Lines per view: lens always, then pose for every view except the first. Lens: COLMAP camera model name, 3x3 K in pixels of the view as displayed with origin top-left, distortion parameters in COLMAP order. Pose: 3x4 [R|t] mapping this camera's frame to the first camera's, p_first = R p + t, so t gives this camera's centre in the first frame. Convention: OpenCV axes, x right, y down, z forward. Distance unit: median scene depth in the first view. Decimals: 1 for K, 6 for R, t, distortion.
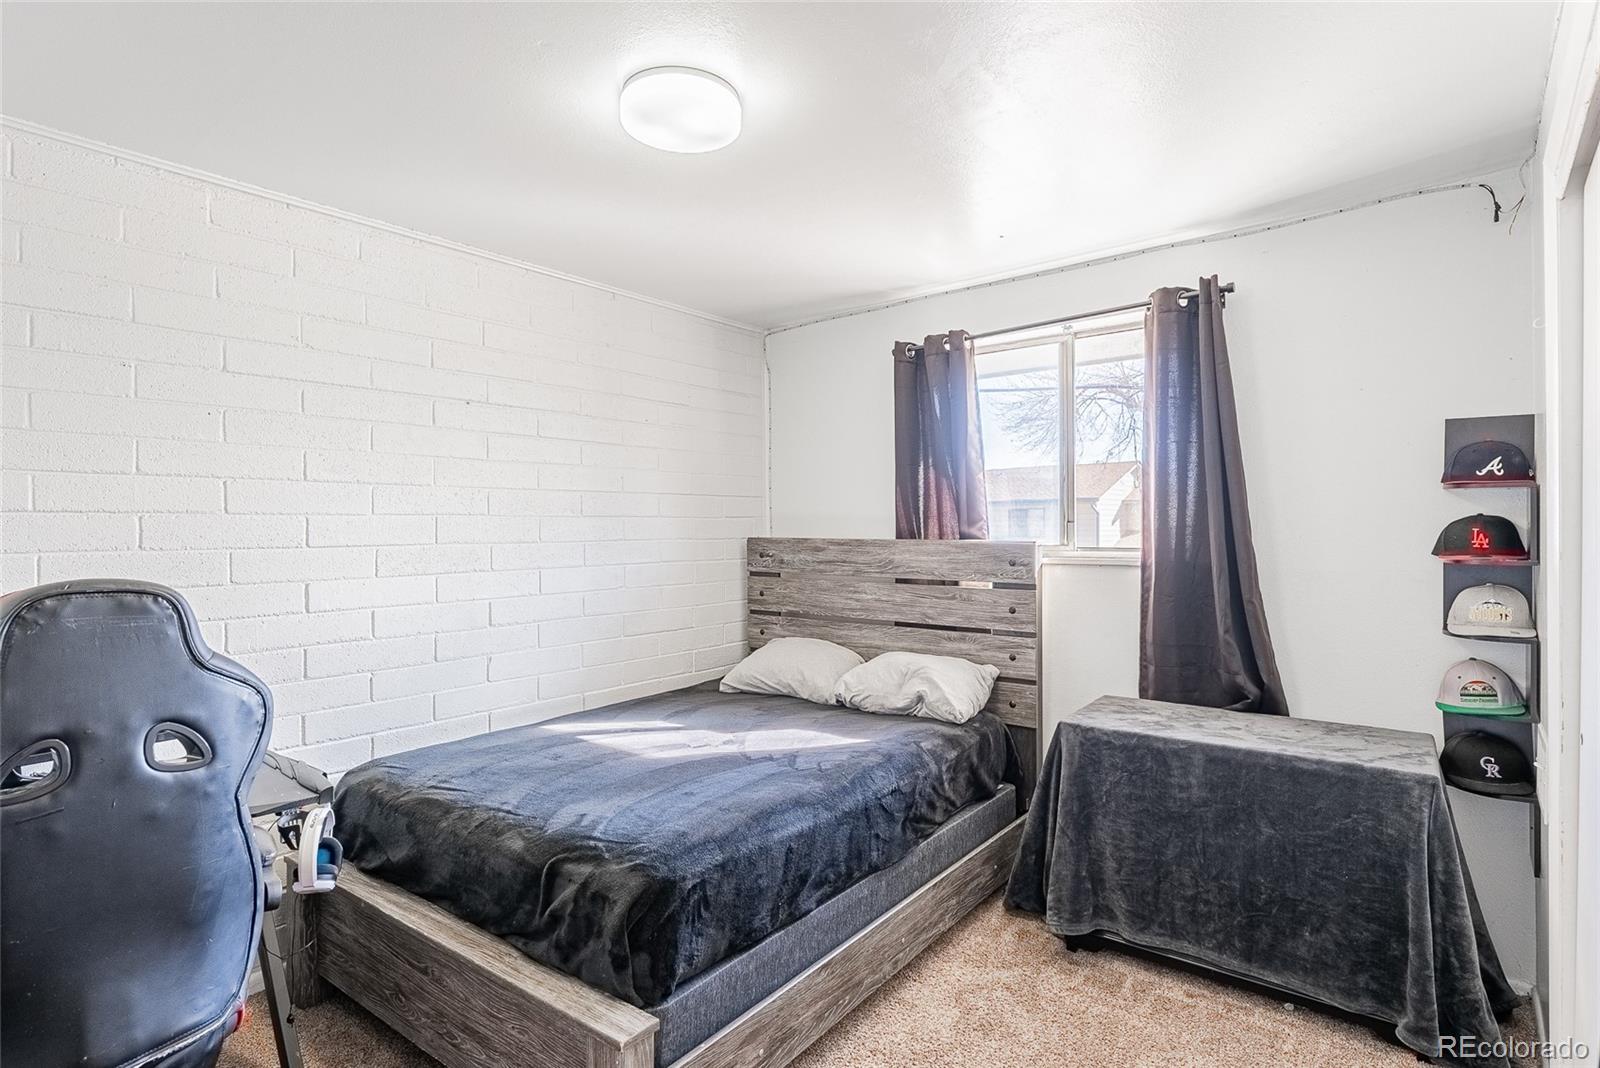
lens RADIAL K [[815.5, 0, 805.5], [0, 815.5, 536.4], [0, 0, 1]] dist [0.000582, -0.000832]
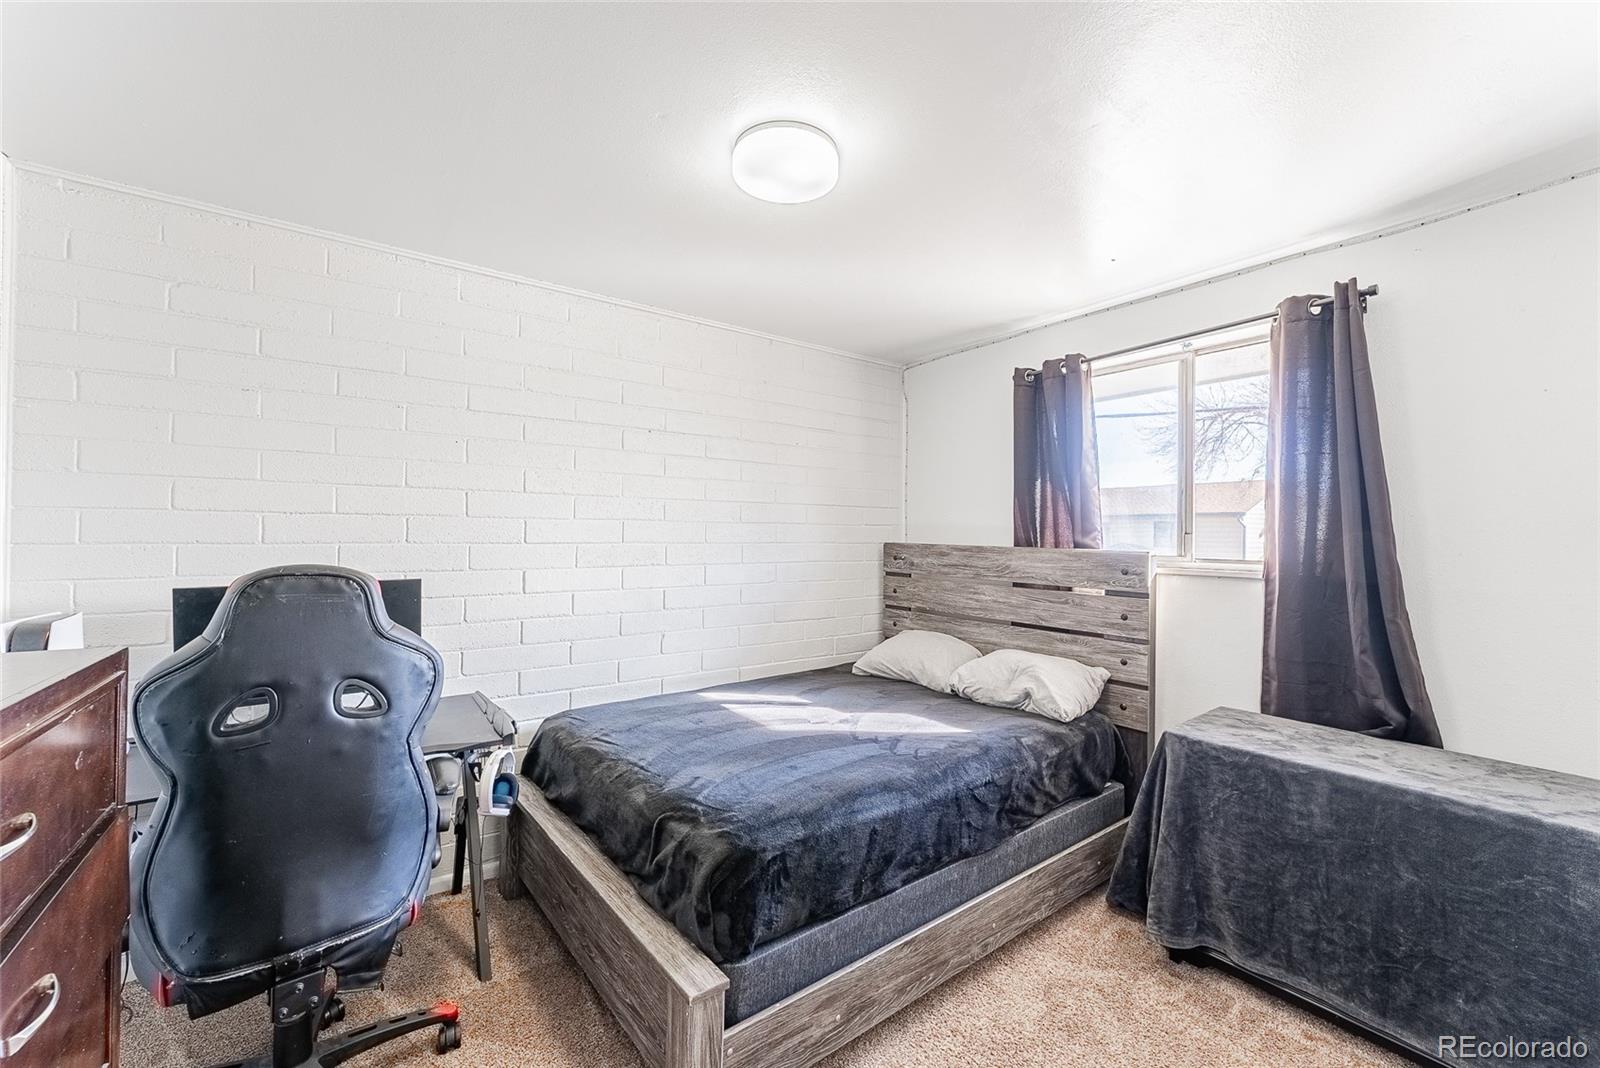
lens RADIAL K [[649.0, 0, 800.0], [0, 649.0, 534.0], [0, 0, 1]] dist [0.000477, 0.000234]
pose [[0.966363, 0.016760, -0.256636, 0.069354], [-0.019438, 0.999780, -0.007902, -0.001609], [0.256448, 0.012624, 0.966476, 0.093181]]
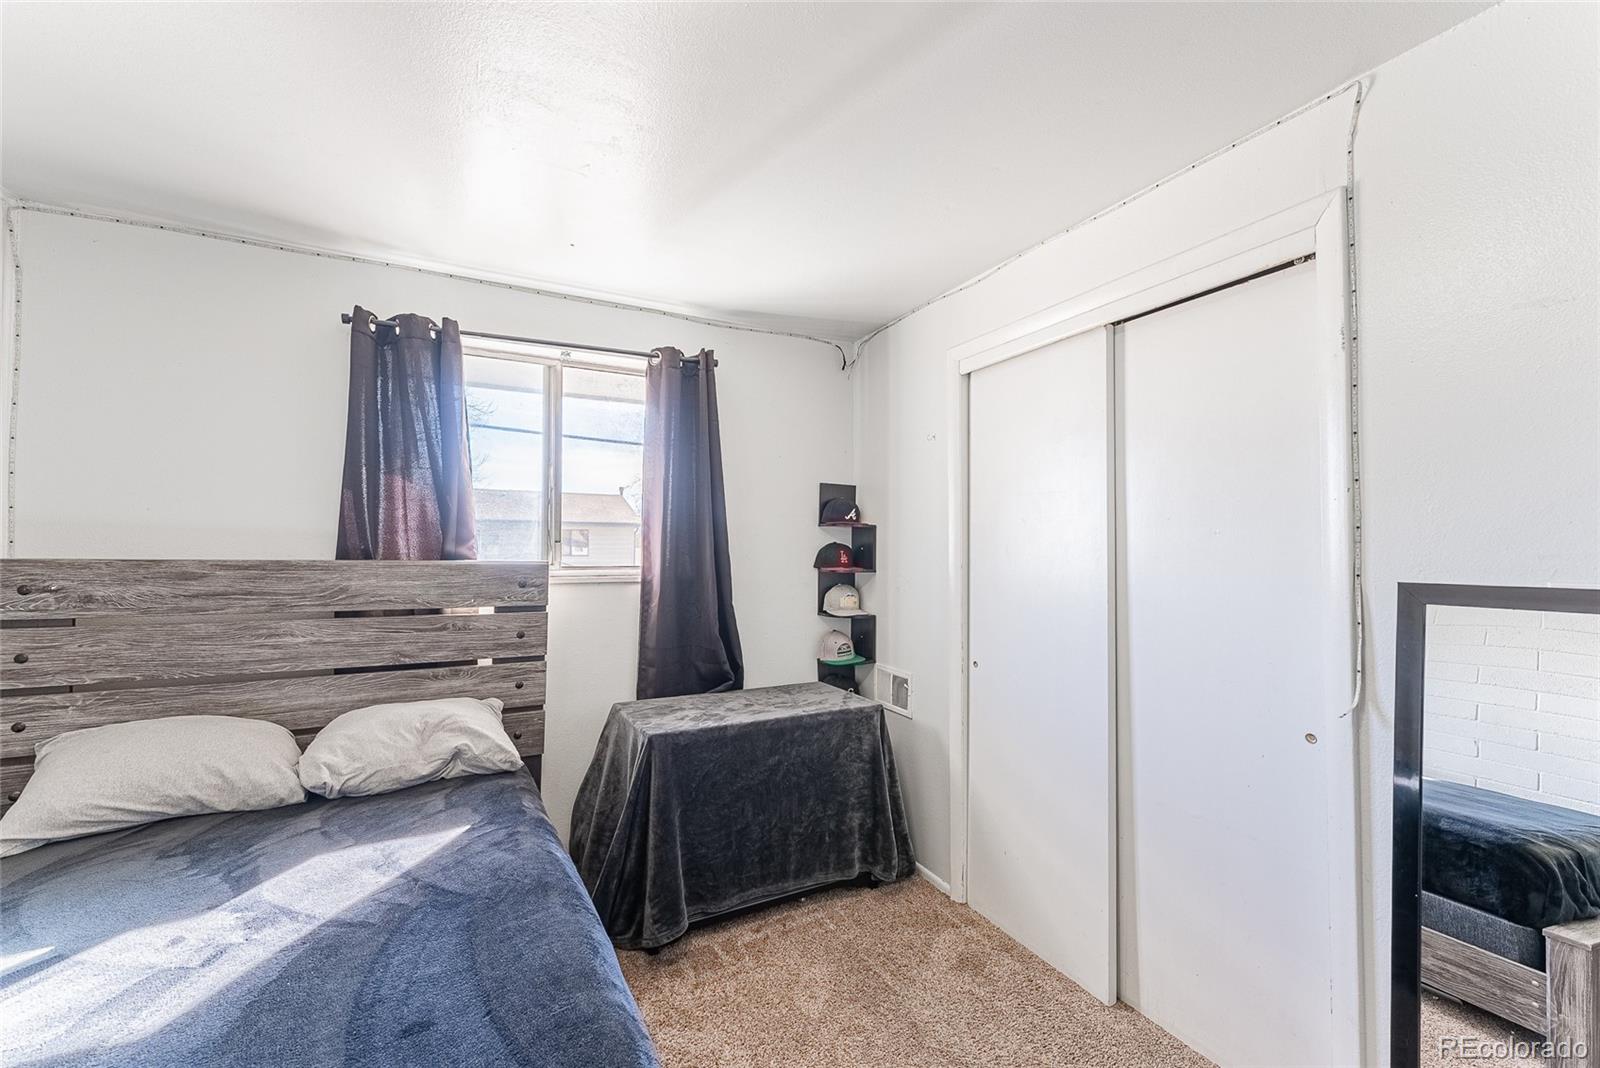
lens RADIAL K [[649.0, 0, 800.0], [0, 649.0, 534.0], [0, 0, 1]] dist [0.000477, 0.000234]
pose [[0.403729, 0.028759, 0.914427, -0.334911], [0.000154, 0.999504, -0.031503, -0.002165], [-0.914879, 0.012860, 0.403524, 0.438776]]
